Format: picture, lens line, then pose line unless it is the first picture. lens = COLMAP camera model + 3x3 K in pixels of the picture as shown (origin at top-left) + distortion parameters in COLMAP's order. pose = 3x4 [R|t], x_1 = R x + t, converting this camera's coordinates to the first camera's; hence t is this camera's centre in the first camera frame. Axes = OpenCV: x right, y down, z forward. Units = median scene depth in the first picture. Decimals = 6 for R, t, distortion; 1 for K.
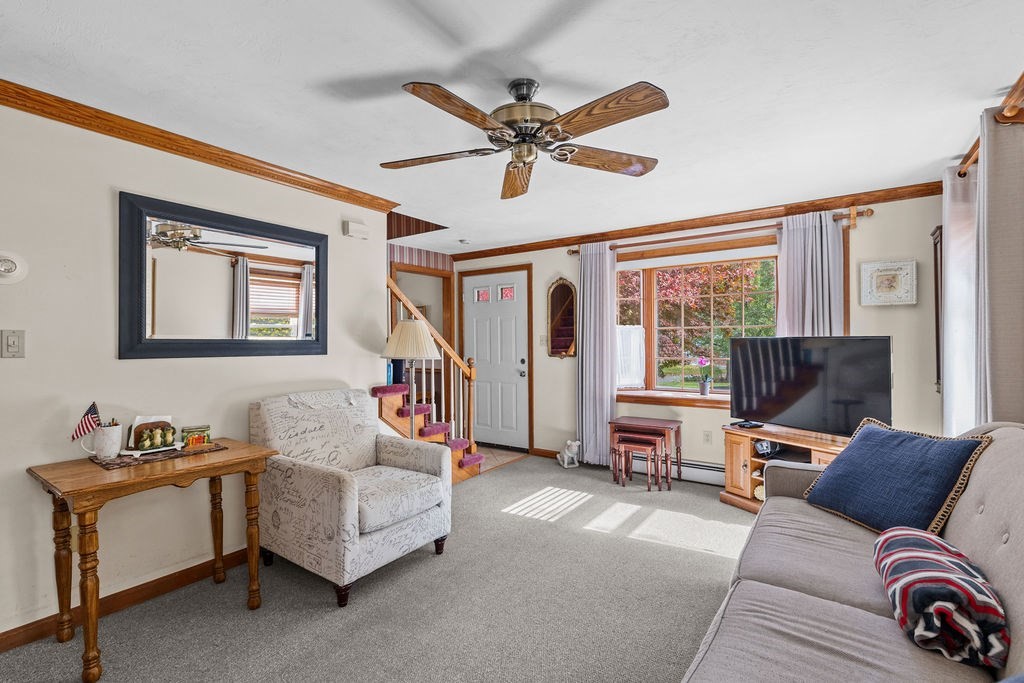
lens RADIAL K [[439.8, 0, 511.9], [0, 439.8, 340.7], [0, 0, 1]] dist [-0.003855, 0.000928]
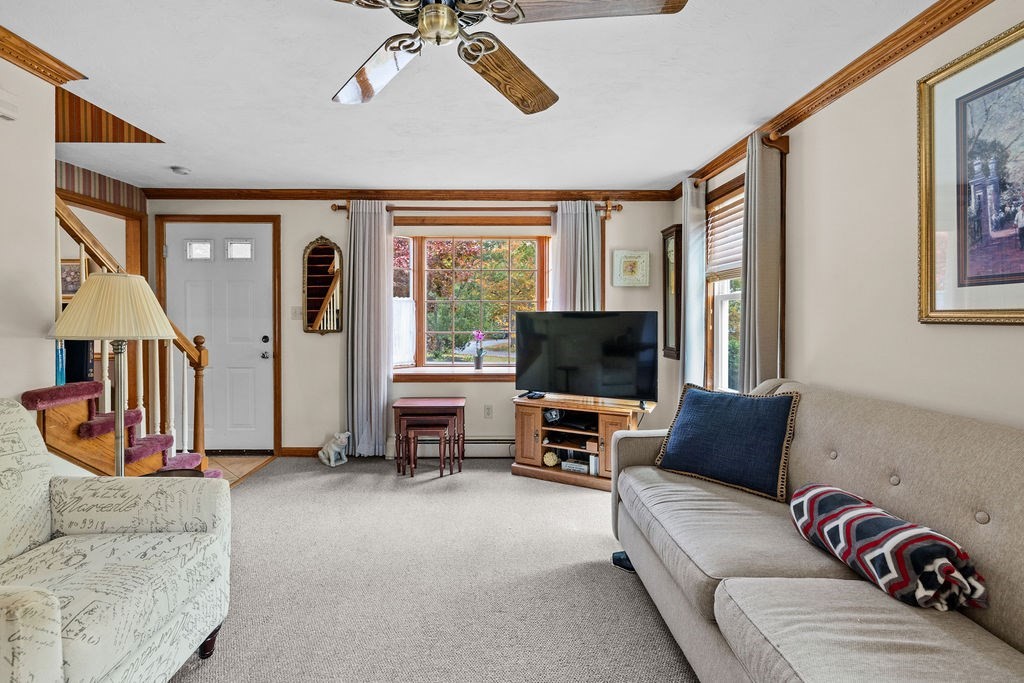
lens RADIAL K [[439.8, 0, 493.3], [0, 439.8, 319.7], [0, 0, 1]] dist [-0.003855, 0.000928]
pose [[0.823654, 0.002335, 0.567088, -0.126010], [-0.007763, 0.999944, 0.007158, 0.005154], [-0.567040, -0.010298, 0.823626, 0.187172]]
